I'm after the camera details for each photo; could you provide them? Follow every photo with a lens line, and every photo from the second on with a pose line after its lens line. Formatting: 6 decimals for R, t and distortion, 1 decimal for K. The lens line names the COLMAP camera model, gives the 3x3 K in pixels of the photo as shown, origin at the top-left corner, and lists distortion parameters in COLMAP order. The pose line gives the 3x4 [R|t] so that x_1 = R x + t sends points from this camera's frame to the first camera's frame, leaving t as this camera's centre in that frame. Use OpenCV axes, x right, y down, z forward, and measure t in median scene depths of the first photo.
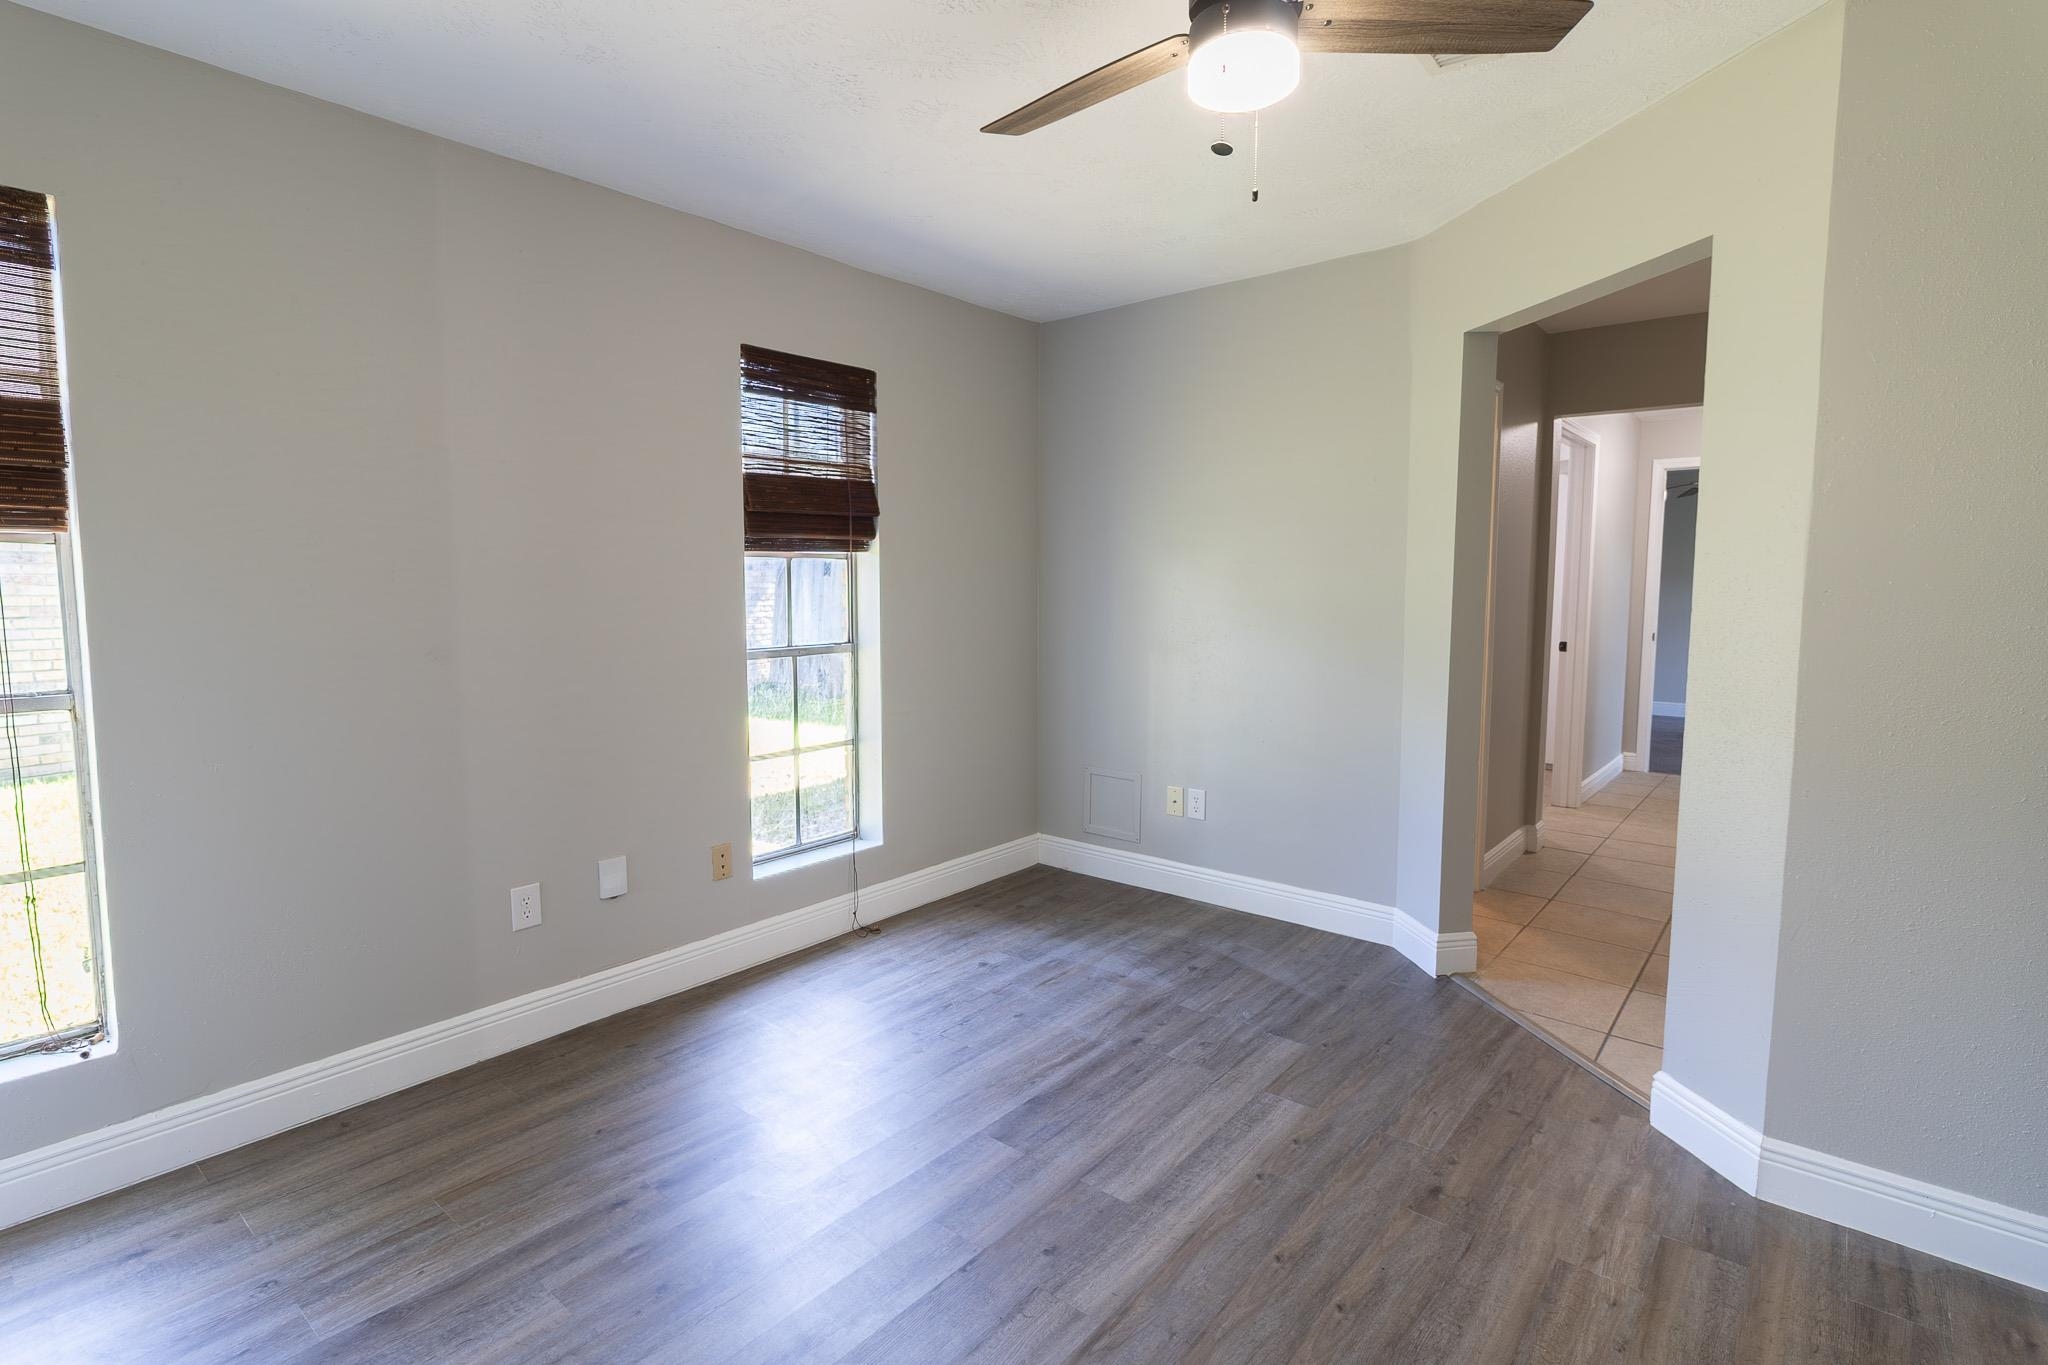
lens RADIAL K [[983.4, 0, 1038.5], [0, 983.4, 666.3], [0, 0, 1]] dist [-0.007525, -0.001402]
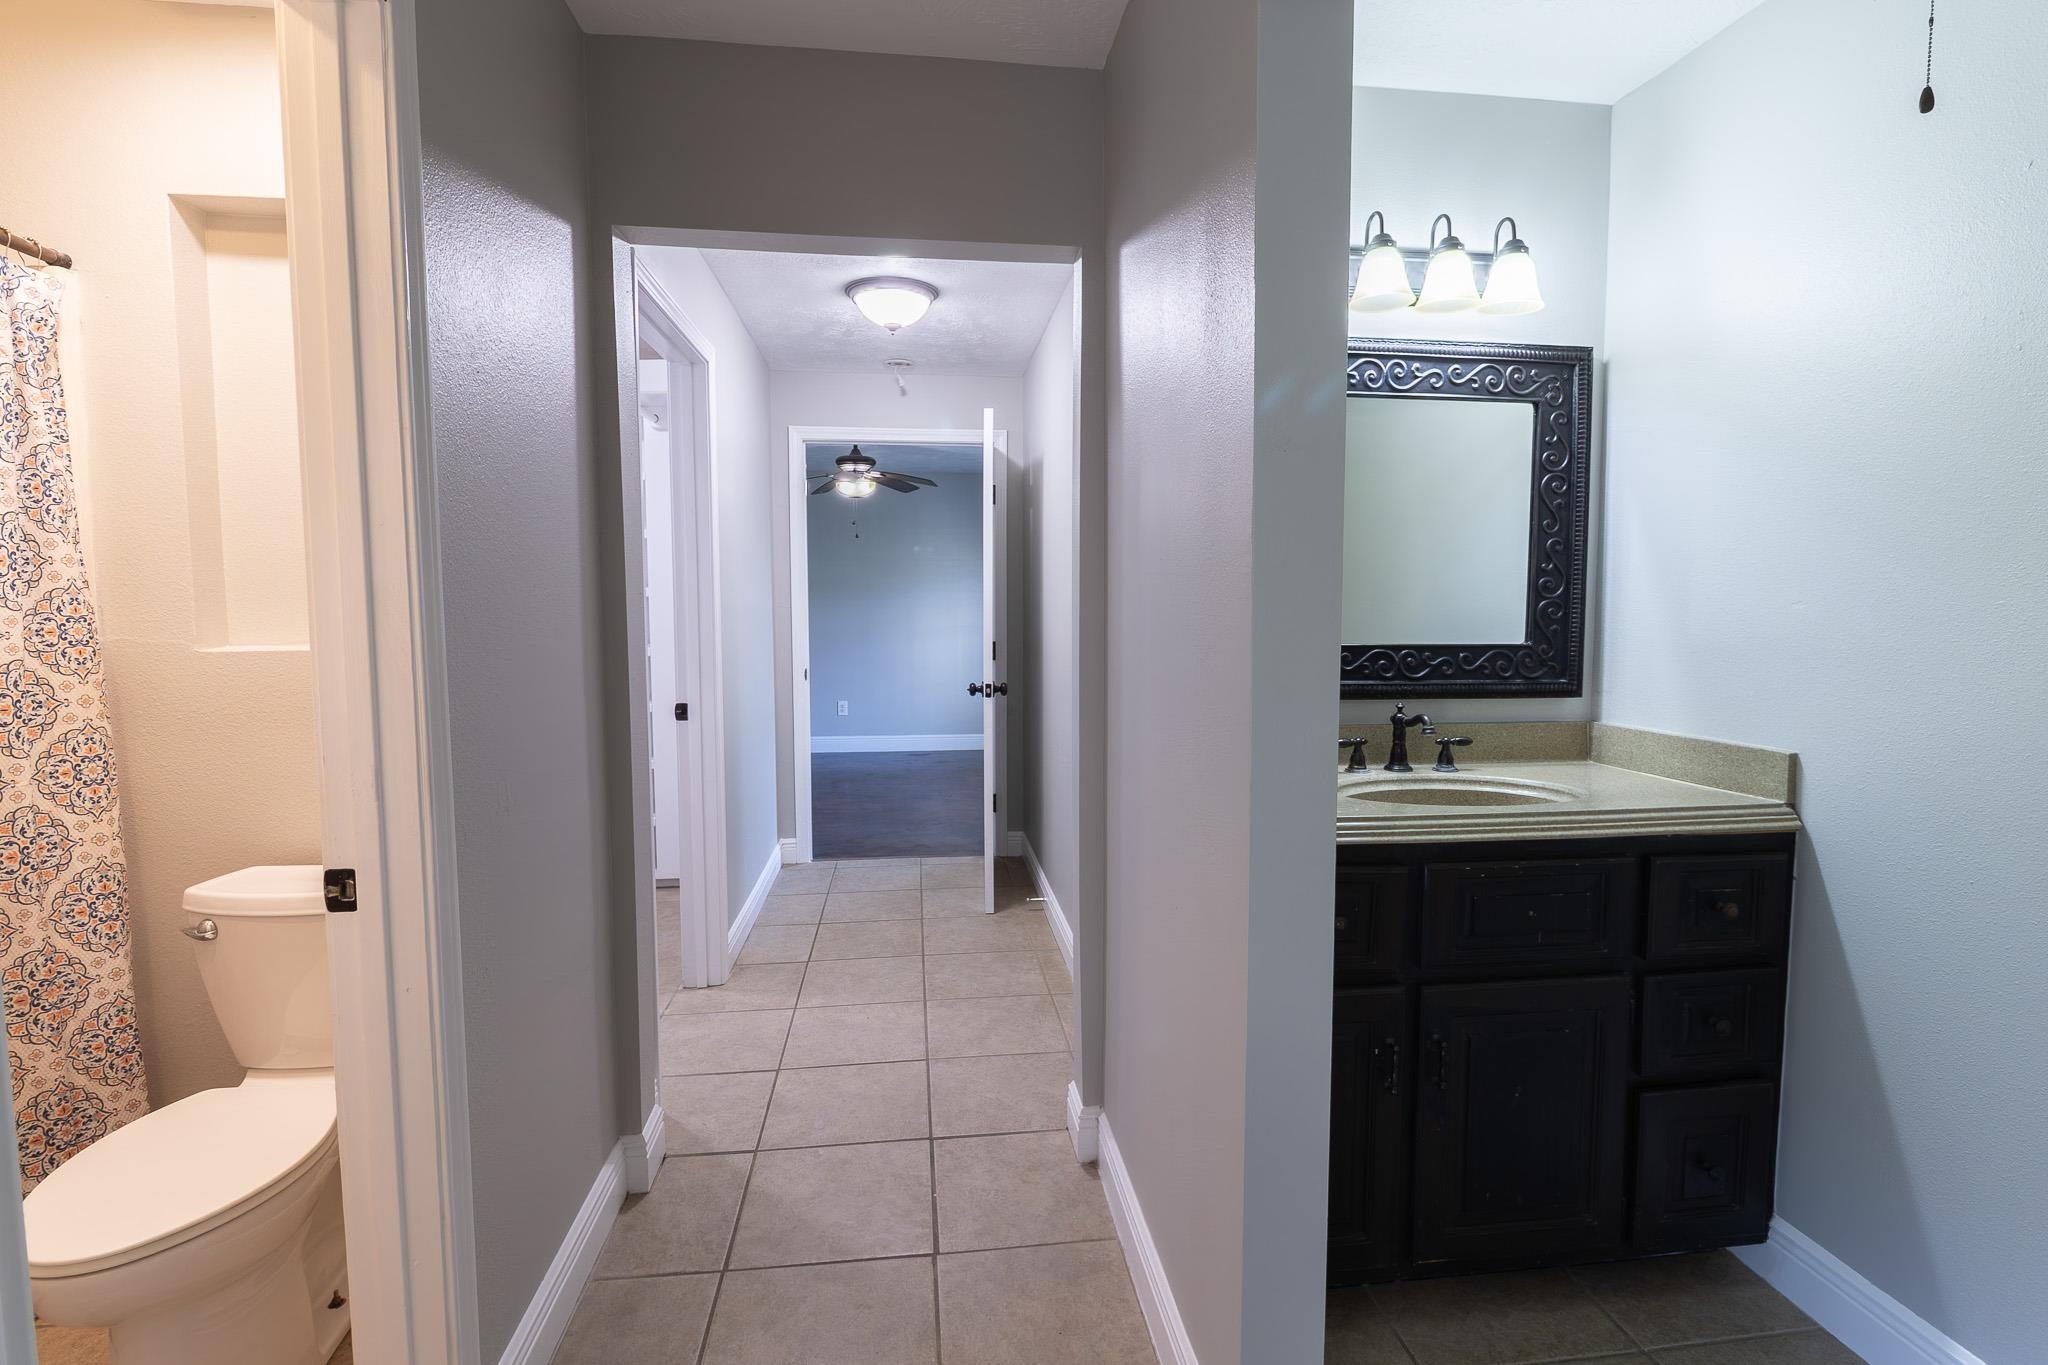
lens RADIAL K [[983.4, 0, 1027.9], [0, 983.4, 671.4], [0, 0, 1]] dist [-0.007525, -0.001402]
pose [[0.691639, -0.063263, 0.719468, 0.286768], [0.068377, 0.997418, 0.021971, -0.047748], [-0.718999, 0.033999, 0.694179, 0.494280]]
